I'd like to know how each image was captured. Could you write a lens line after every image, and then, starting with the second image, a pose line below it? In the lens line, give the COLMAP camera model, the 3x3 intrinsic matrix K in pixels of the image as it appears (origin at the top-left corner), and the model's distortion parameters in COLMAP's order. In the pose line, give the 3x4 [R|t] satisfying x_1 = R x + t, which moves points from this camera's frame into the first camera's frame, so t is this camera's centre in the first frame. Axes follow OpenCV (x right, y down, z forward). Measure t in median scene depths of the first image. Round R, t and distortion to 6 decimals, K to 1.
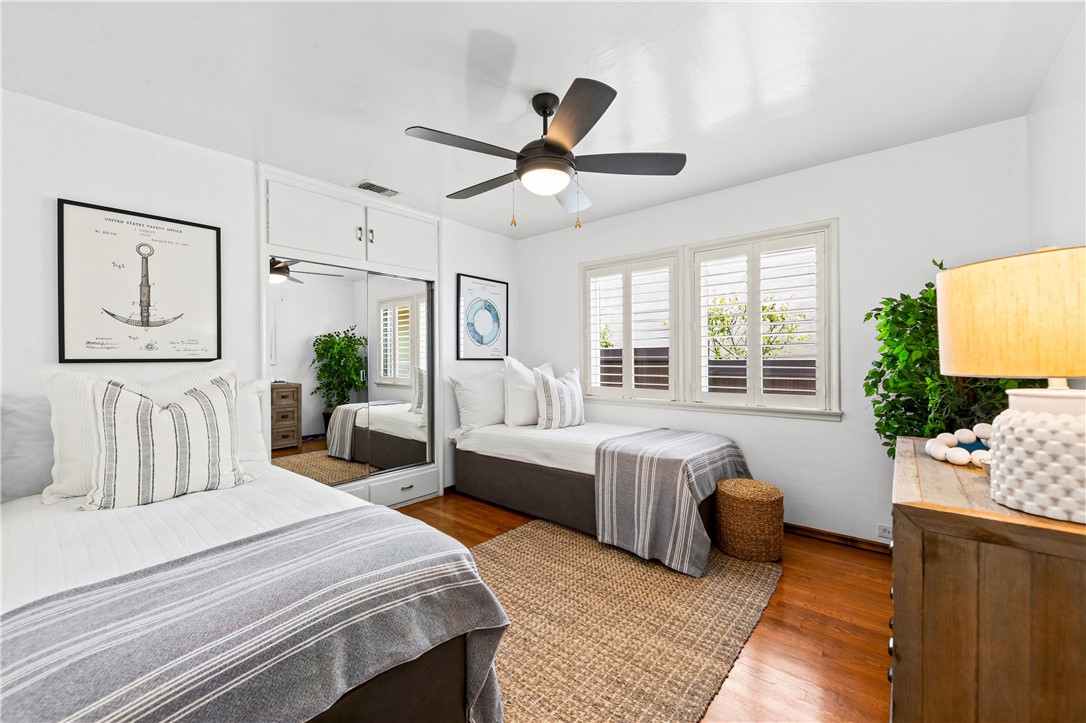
lens RADIAL K [[433.3, 0, 538.4], [0, 433.3, 361.8], [0, 0, 1]] dist [-0.000730, -0.001186]
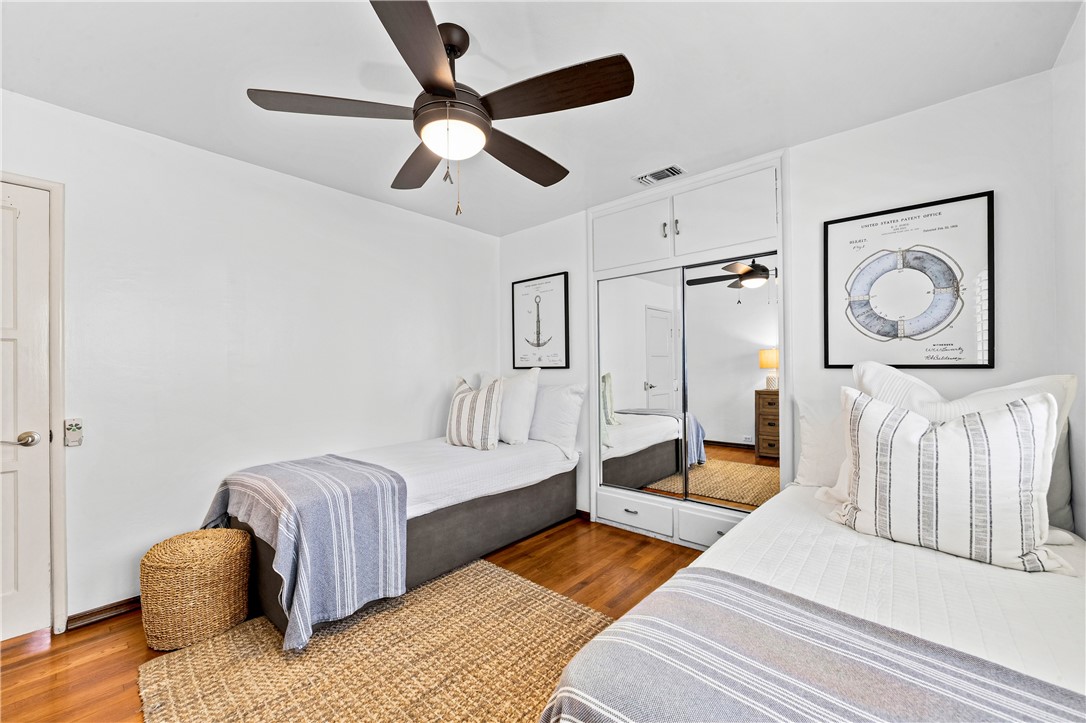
lens RADIAL K [[433.3, 0, 541.1], [0, 433.3, 367.1], [0, 0, 1]] dist [-0.000730, -0.001186]
pose [[-0.023104, 0.003307, -0.999728, 0.583736], [-0.002080, 0.999992, 0.003356, -0.009502], [0.999731, 0.002157, -0.023097, 0.871042]]
